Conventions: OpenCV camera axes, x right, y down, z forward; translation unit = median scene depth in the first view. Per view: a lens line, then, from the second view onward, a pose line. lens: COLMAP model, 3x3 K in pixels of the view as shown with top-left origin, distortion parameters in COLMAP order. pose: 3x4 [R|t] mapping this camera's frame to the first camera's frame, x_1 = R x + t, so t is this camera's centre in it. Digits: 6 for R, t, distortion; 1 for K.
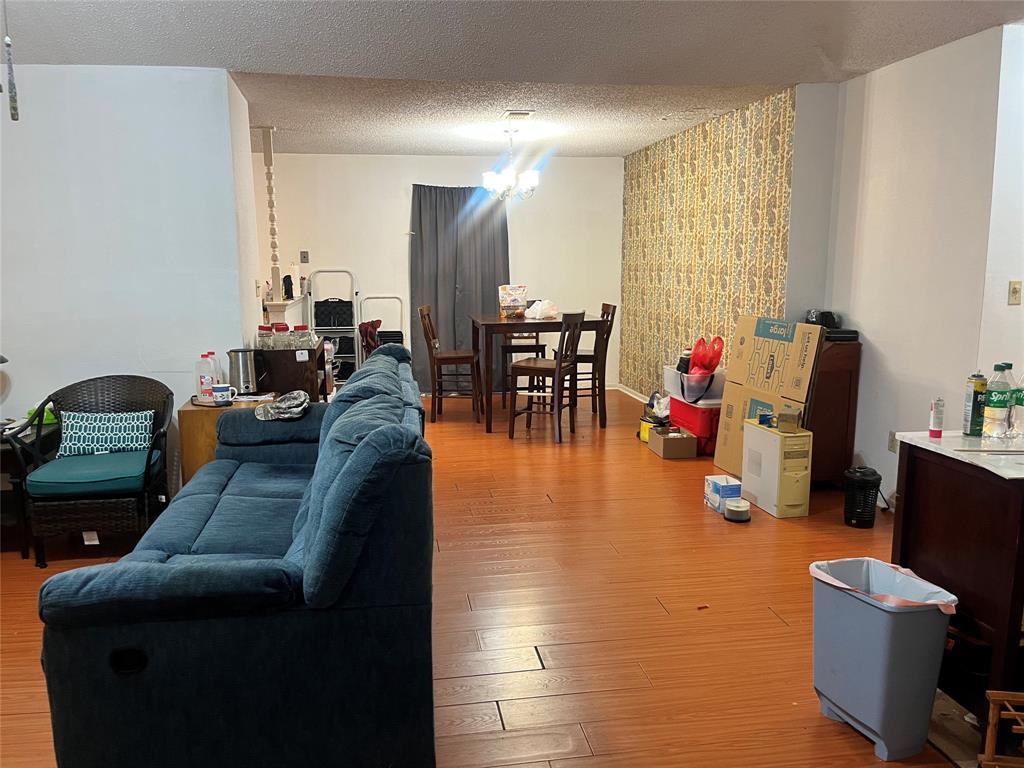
lens RADIAL K [[775.4, 0, 508.6], [0, 775.4, 389.3], [0, 0, 1]] dist [0.061834, -0.084596]
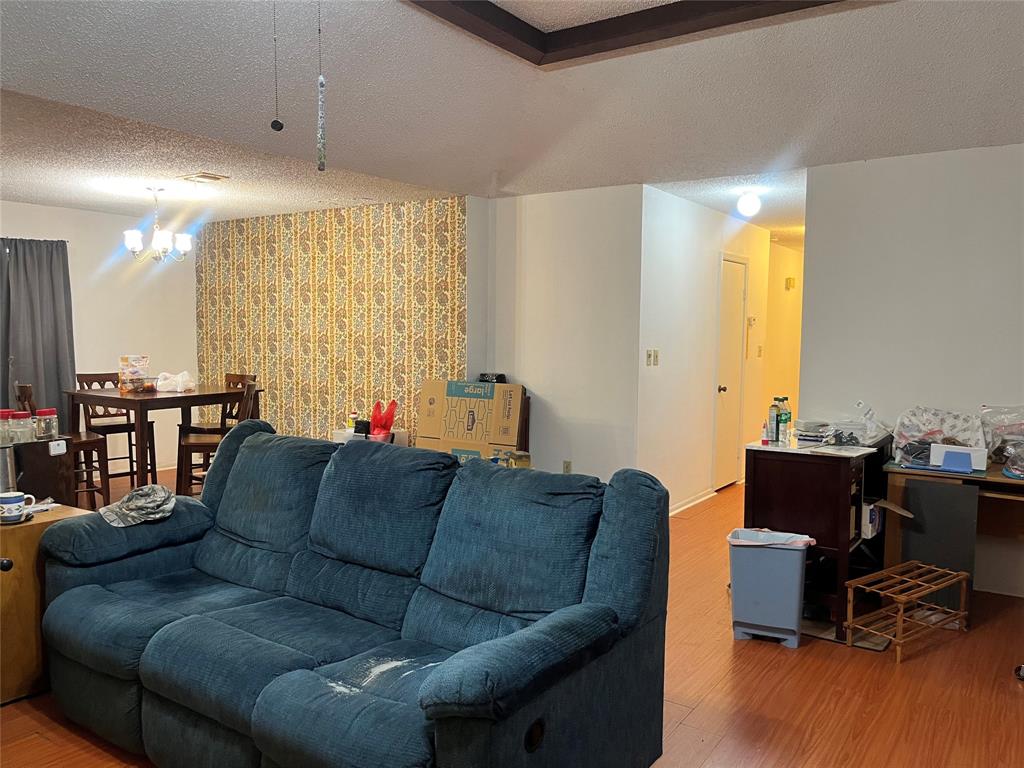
lens RADIAL K [[775.4, 0, 508.6], [0, 775.4, 389.3], [0, 0, 1]] dist [0.061834, -0.084596]
pose [[0.693177, -0.041957, 0.719545, -0.480686], [0.104787, 0.993564, -0.043012, -0.018923], [-0.713110, 0.105214, 0.693112, 0.117350]]
